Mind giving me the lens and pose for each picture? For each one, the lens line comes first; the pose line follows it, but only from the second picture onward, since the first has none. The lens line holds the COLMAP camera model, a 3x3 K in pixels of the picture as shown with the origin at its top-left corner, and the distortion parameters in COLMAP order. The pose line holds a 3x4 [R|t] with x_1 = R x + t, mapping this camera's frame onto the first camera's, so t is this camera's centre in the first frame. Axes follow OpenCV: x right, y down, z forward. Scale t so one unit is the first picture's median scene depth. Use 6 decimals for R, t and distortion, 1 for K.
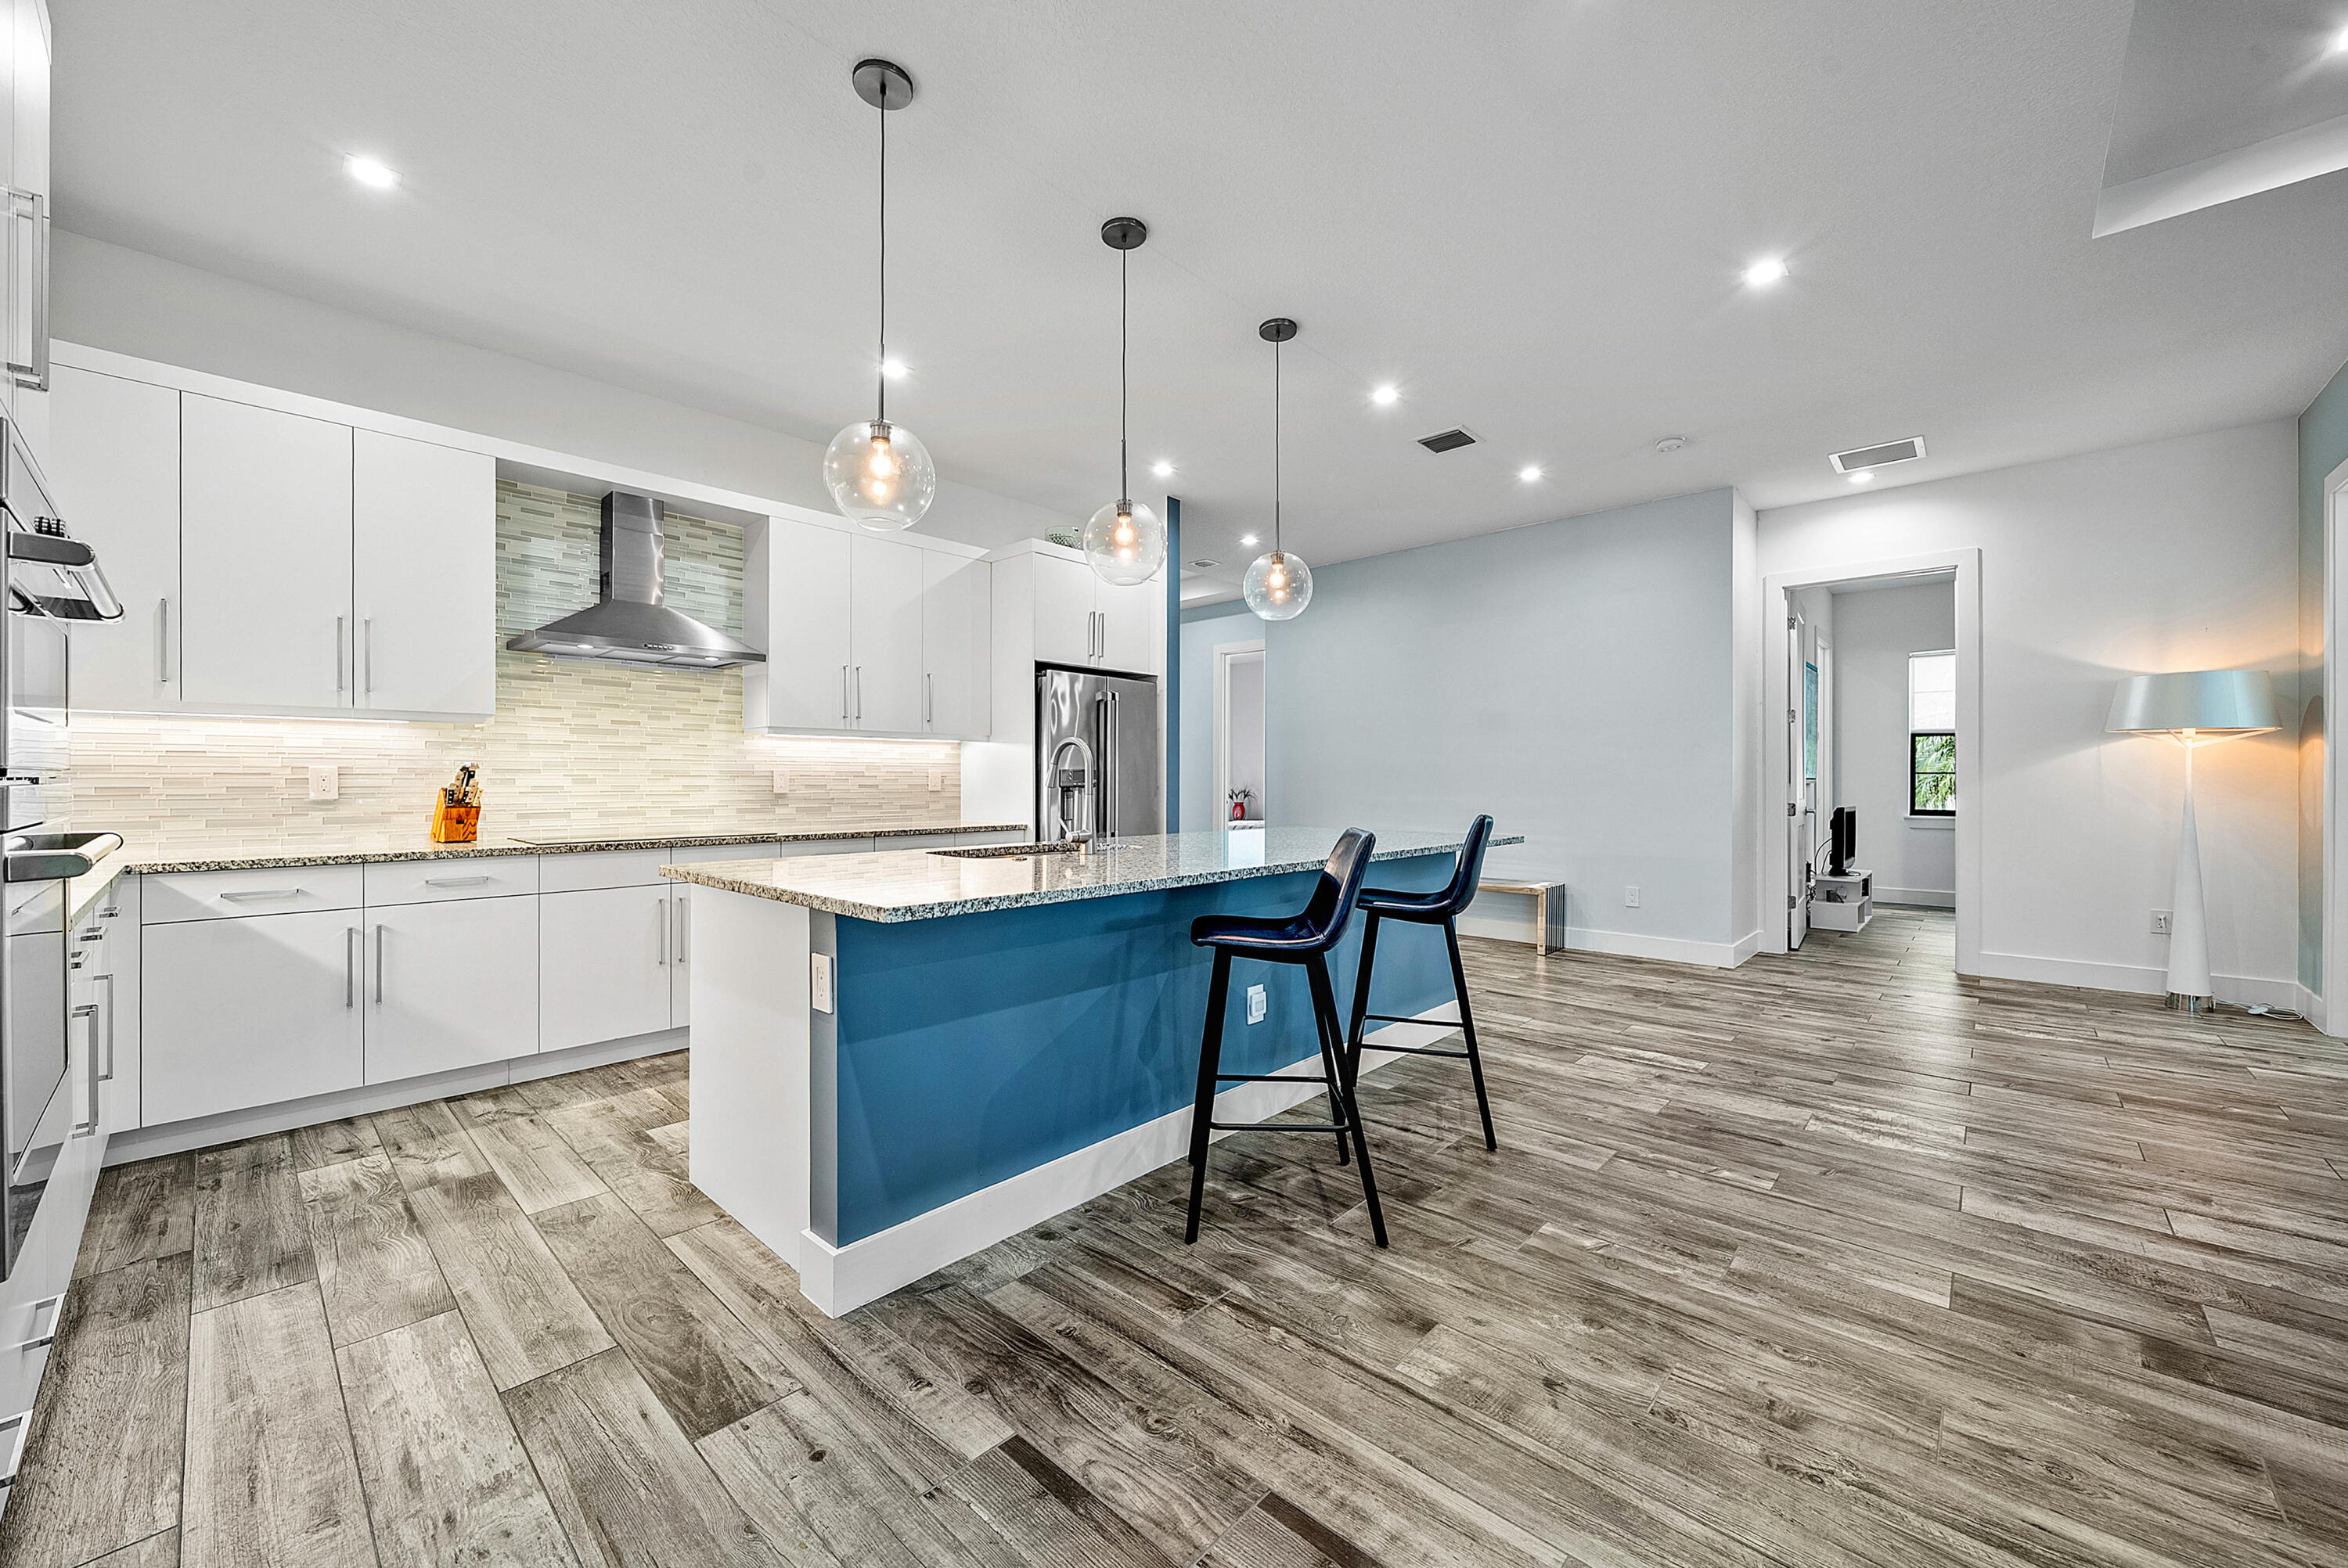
lens RADIAL K [[894.5, 0, 1174.5], [0, 894.5, 781.6], [0, 0, 1]] dist [-0.004231, 0.000011]
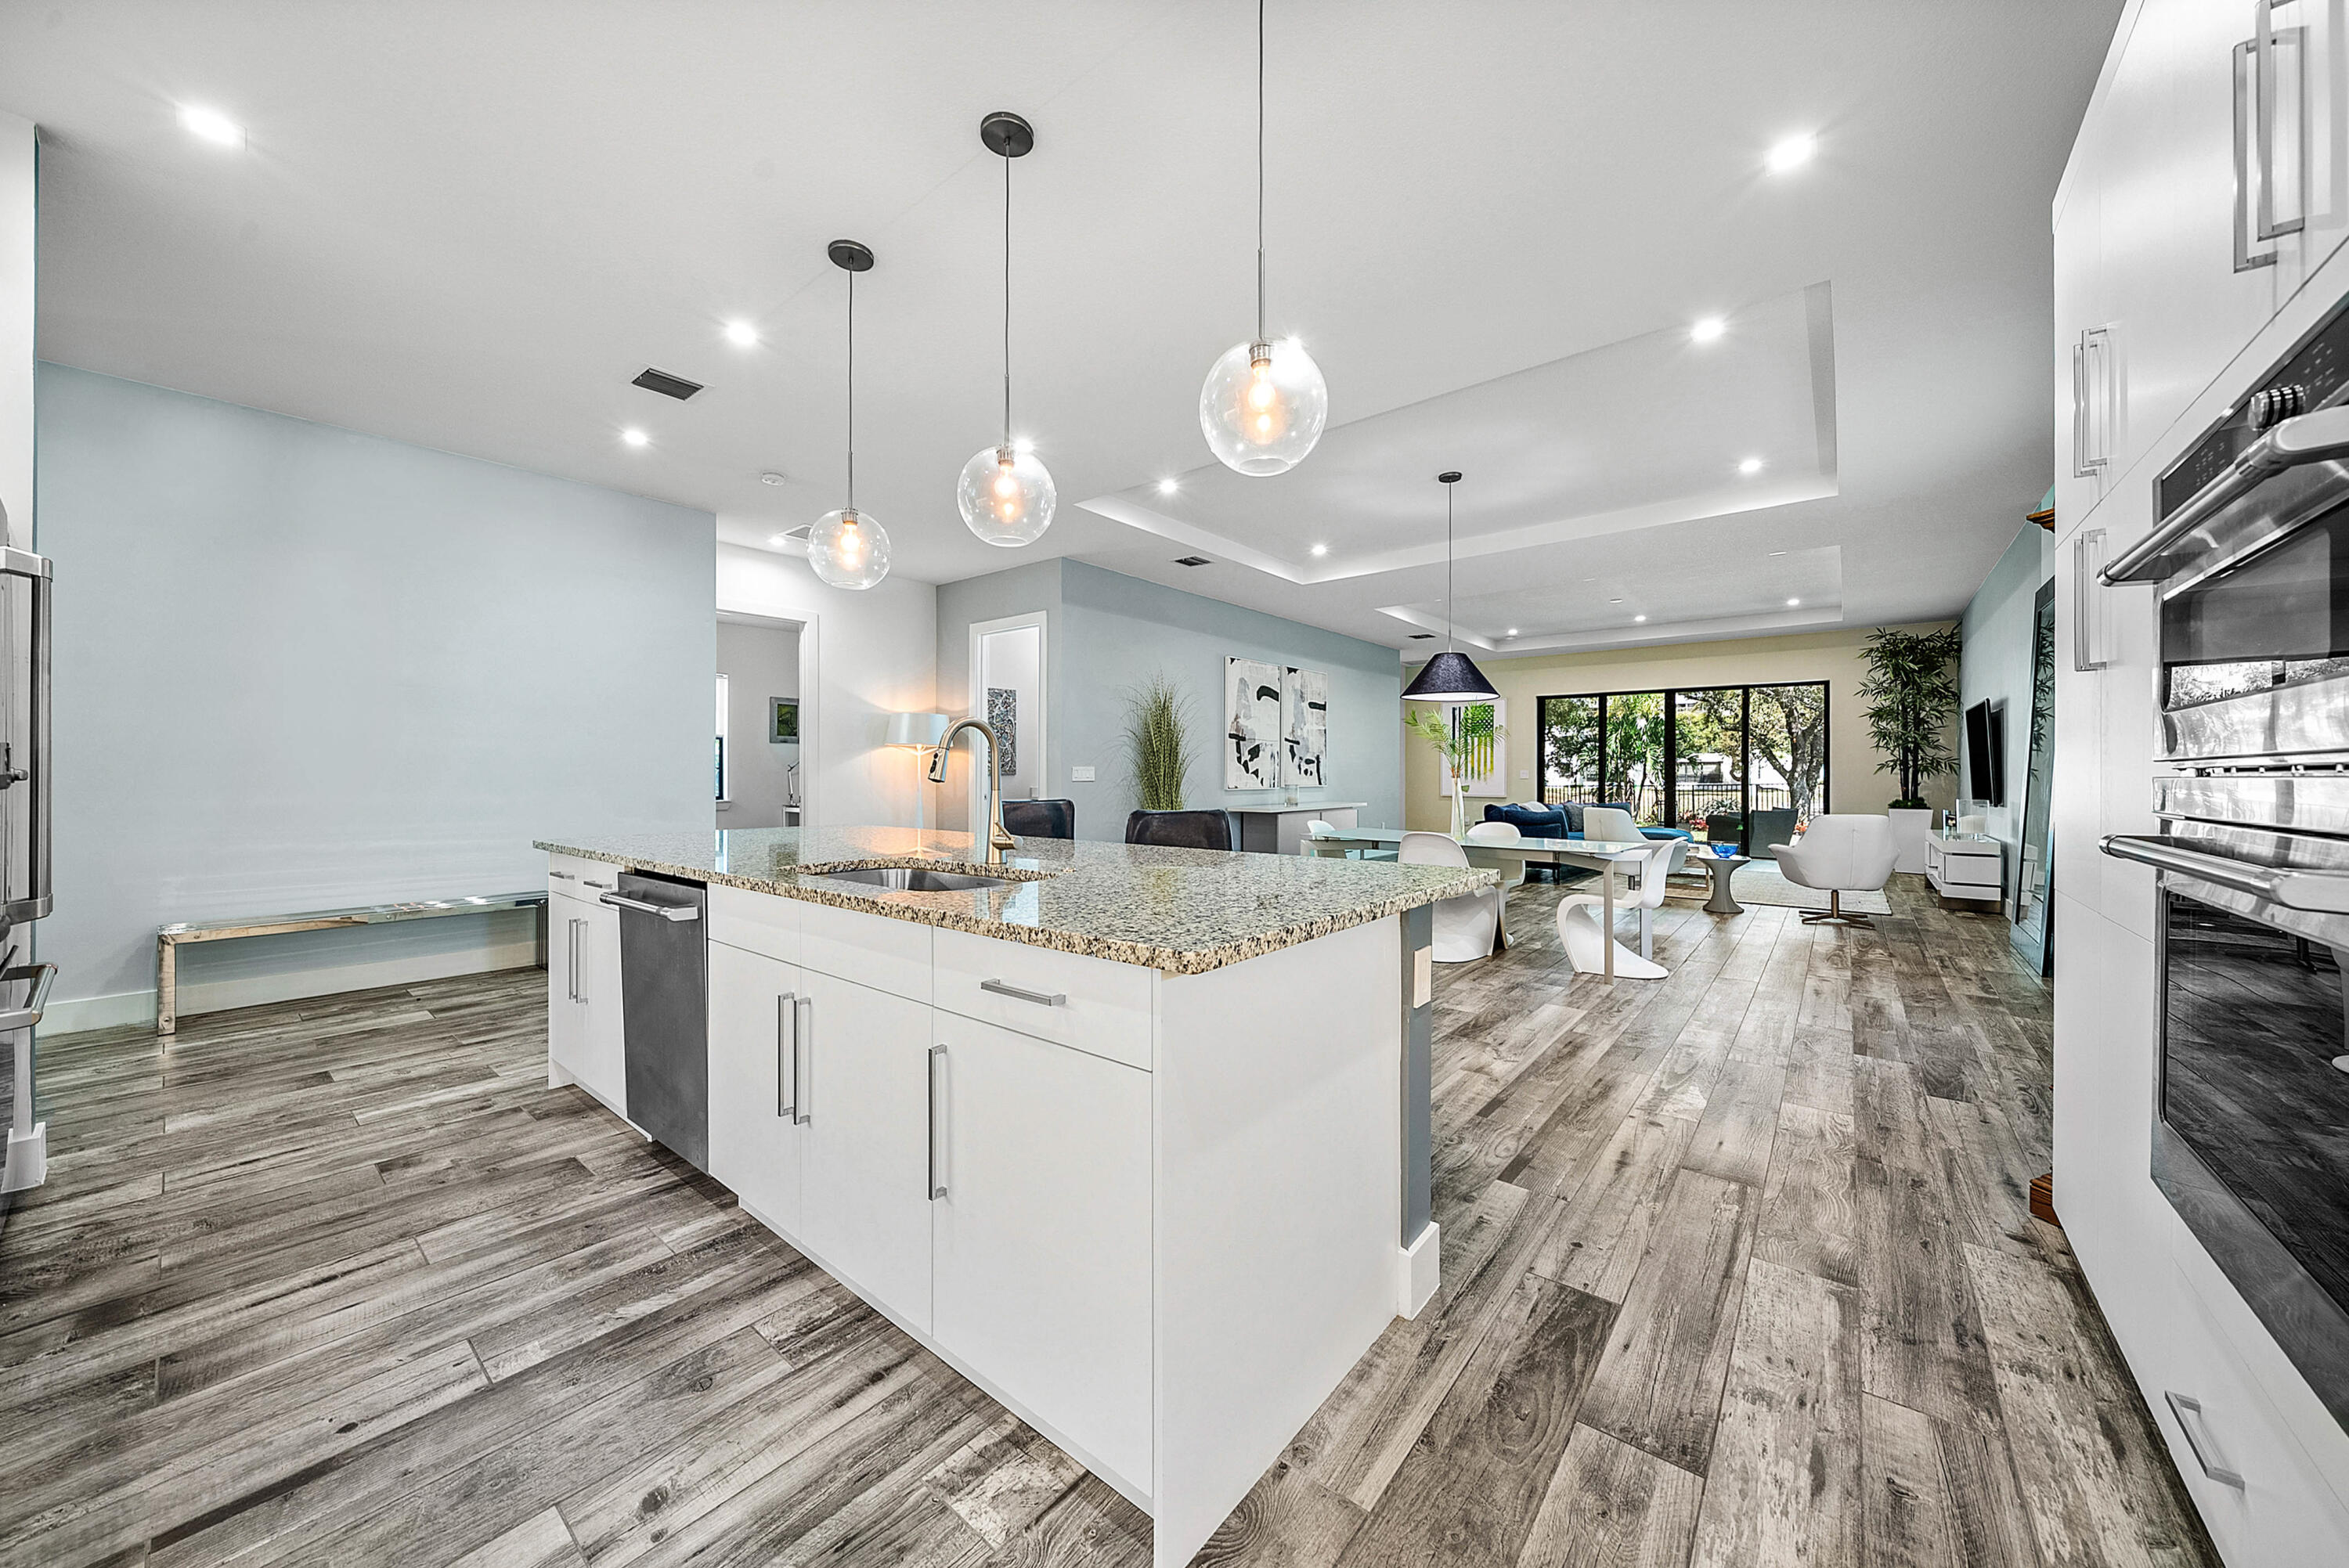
lens RADIAL K [[814.1, 0, 1184.7], [0, 814.1, 771.8], [0, 0, 1]] dist [0.002515, -0.000034]
pose [[-0.061359, -0.004561, 0.998105, -1.549310], [-0.000202, 0.999990, 0.004557, -0.021130], [-0.998116, 0.000078, -0.061360, 1.581608]]
